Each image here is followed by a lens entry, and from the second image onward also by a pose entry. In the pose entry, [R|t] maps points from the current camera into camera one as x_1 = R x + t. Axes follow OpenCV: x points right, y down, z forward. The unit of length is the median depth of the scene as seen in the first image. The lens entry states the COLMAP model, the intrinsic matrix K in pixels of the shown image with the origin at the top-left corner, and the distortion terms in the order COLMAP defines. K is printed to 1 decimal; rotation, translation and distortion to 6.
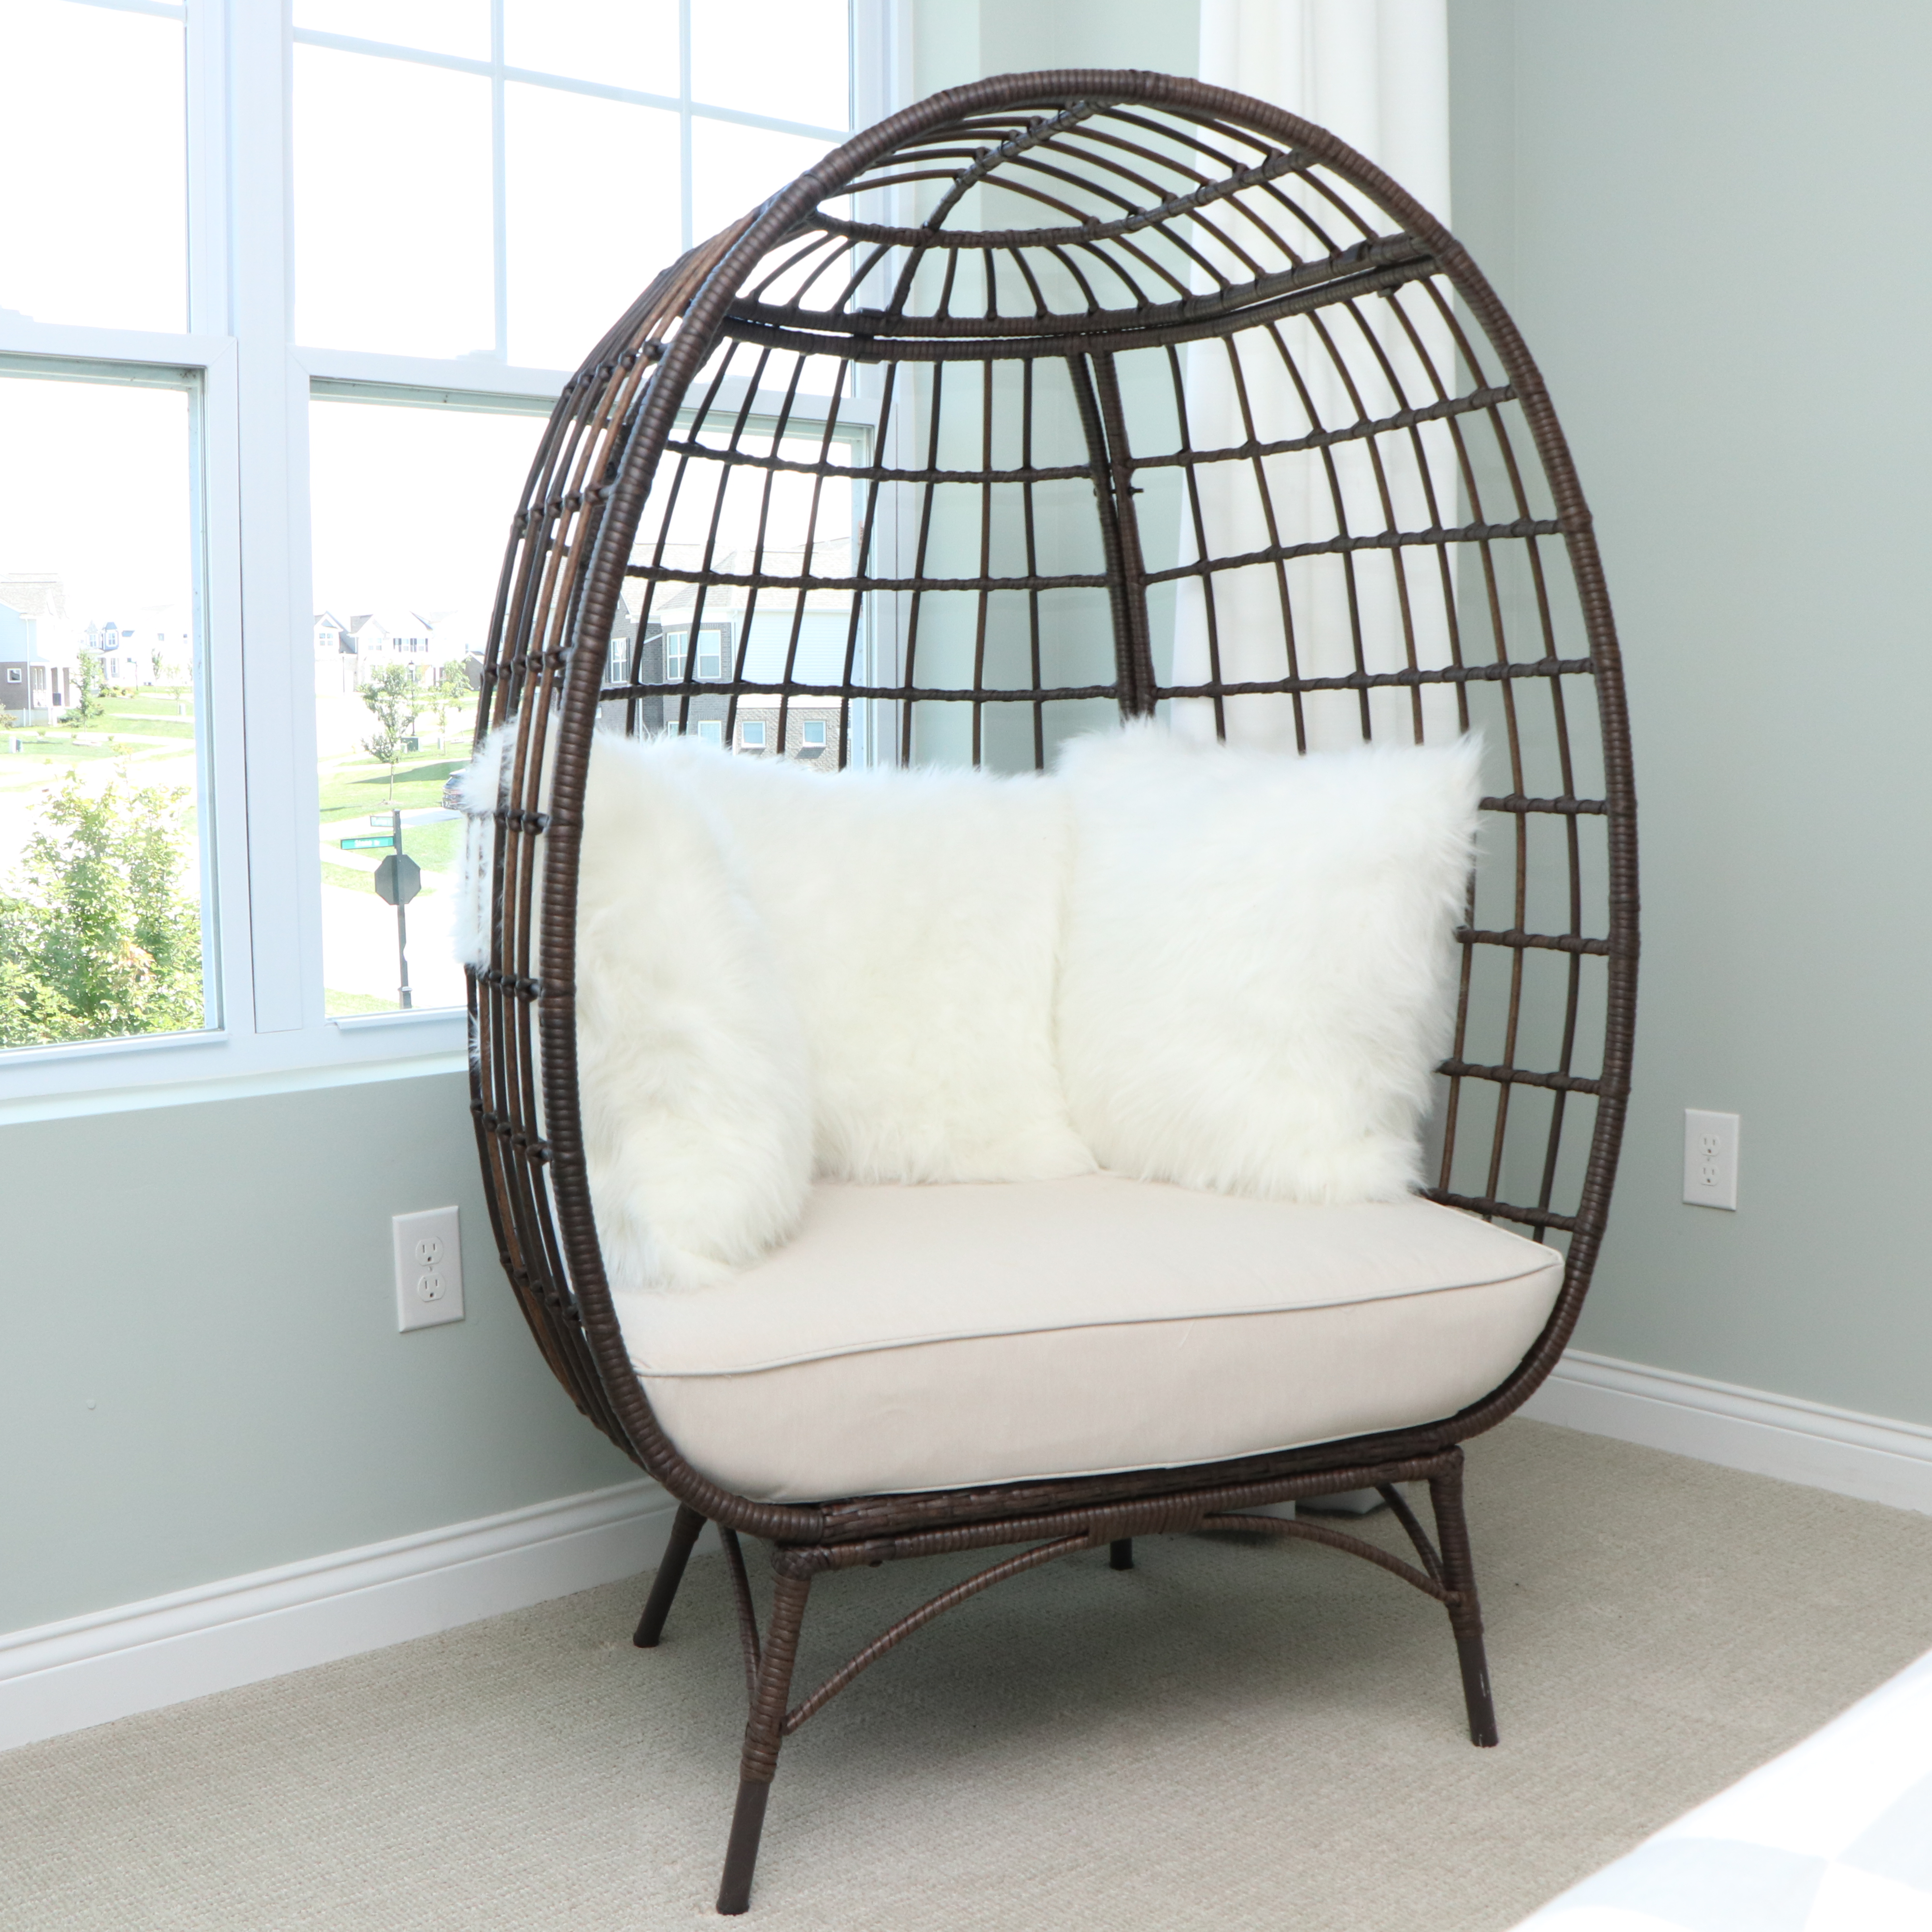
lens RADIAL K [[2583.0, 0, 966.0], [0, 2583.0, 966.0], [0, 0, 1]] dist [-0.229331, 0.287209]
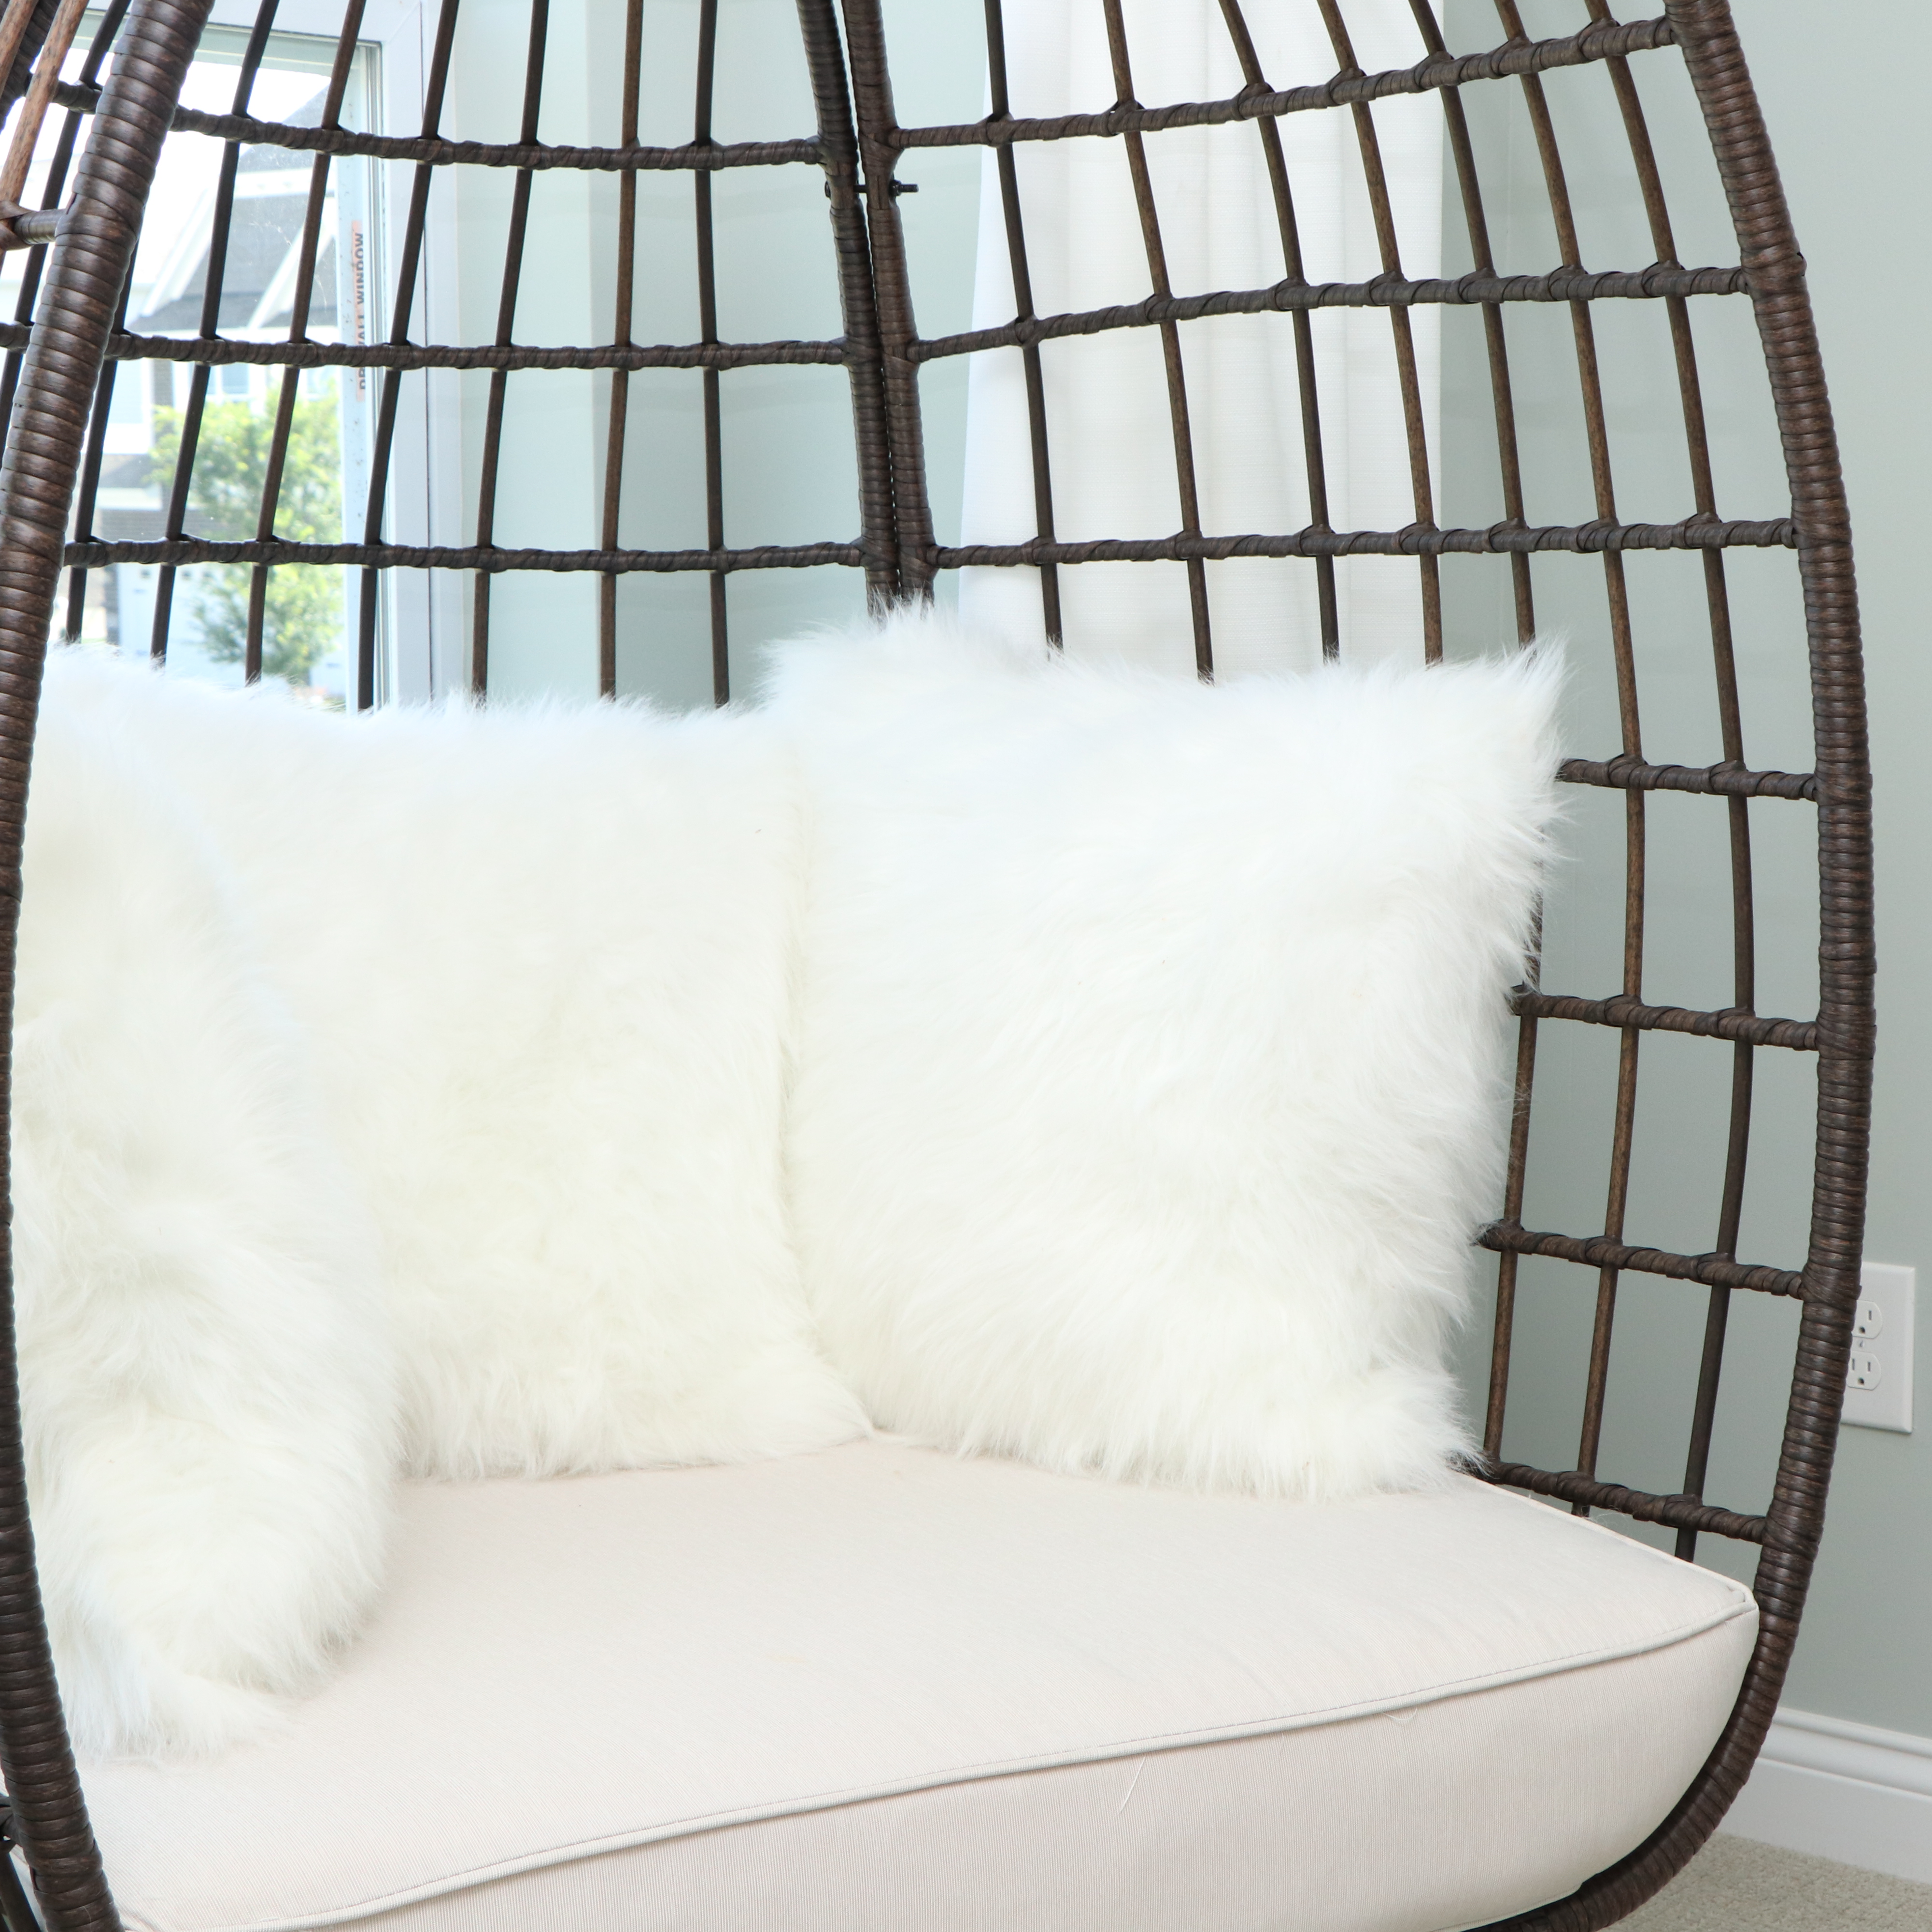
lens RADIAL K [[4194.7, 0, 966.0], [0, 4194.7, 966.0], [0, 0, 1]] dist [0.037467, 0.257794]
pose [[0.983878, -0.018657, 0.177863, -0.094699], [0.013014, 0.999376, 0.032839, -0.054572], [-0.178365, -0.029995, 0.983507, 0.119644]]
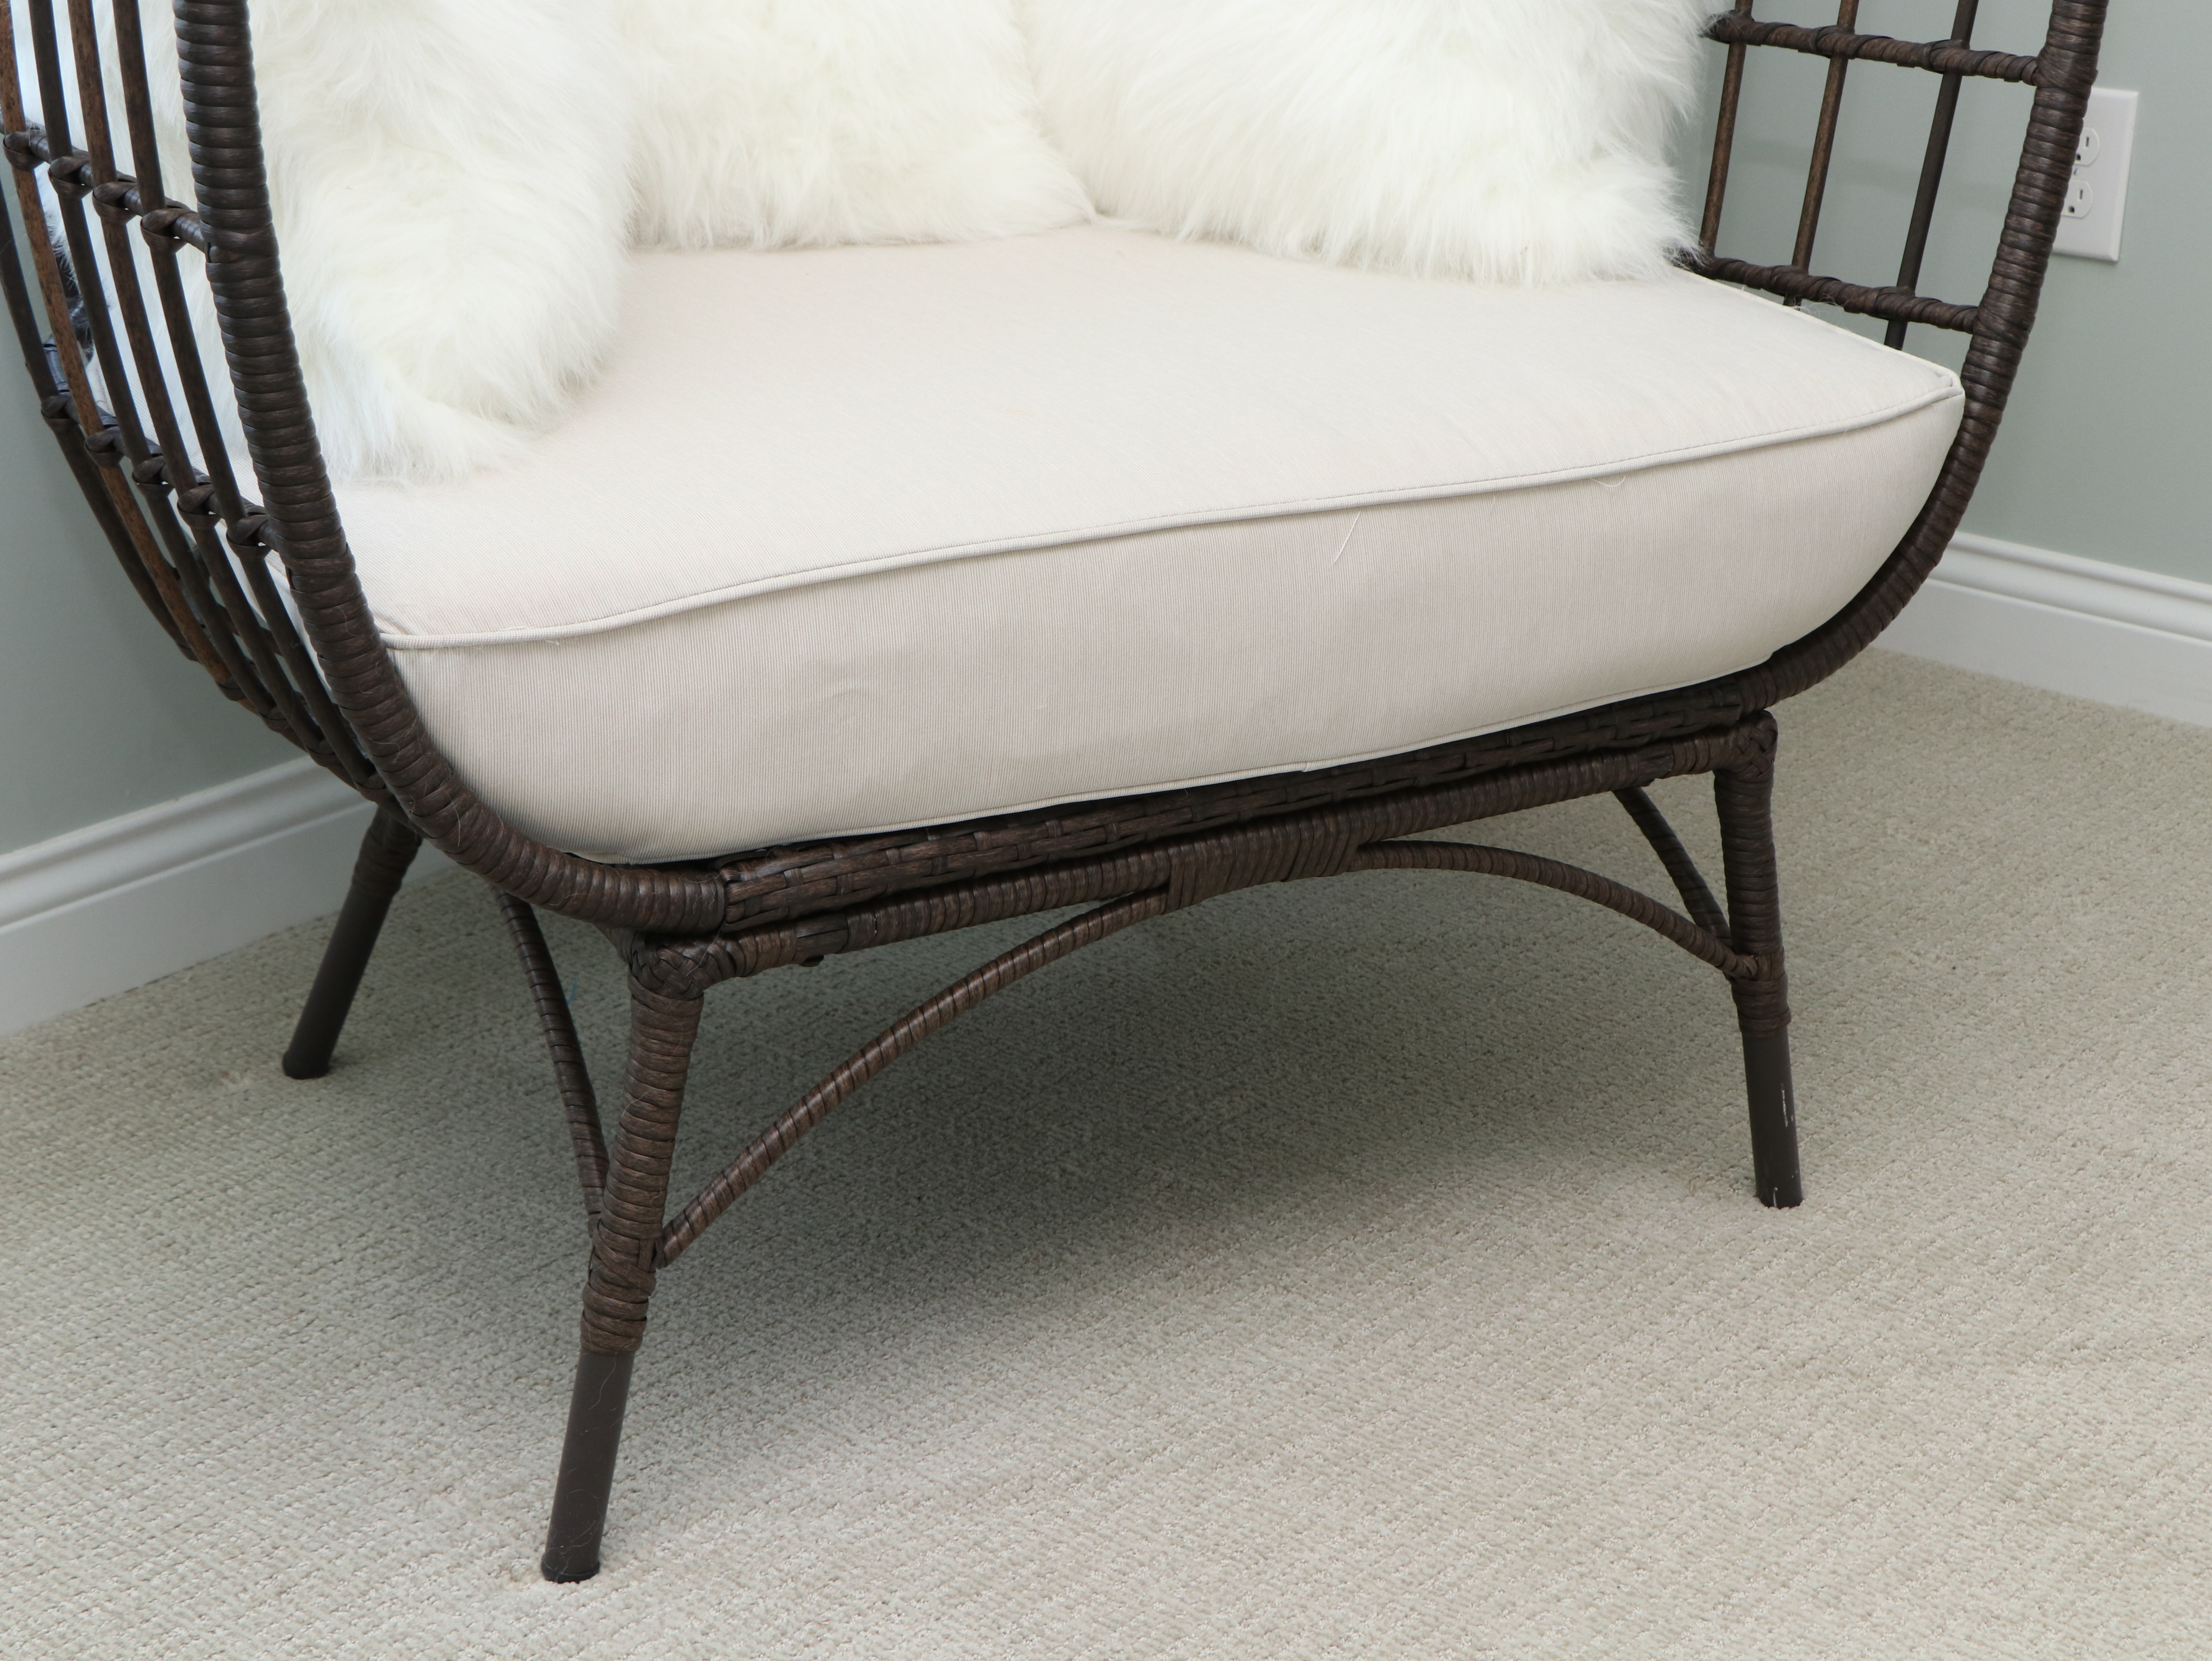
lens RADIAL K [[4023.7, 0, 1098.0], [0, 4023.7, 928.7], [0, 0, 1]] dist [0.091107, 0.335439]
pose [[0.986596, -0.037337, 0.158852, -0.101016], [-0.008393, 0.960572, 0.277905, -0.017601], [-0.162965, -0.275513, 0.947383, 0.133162]]
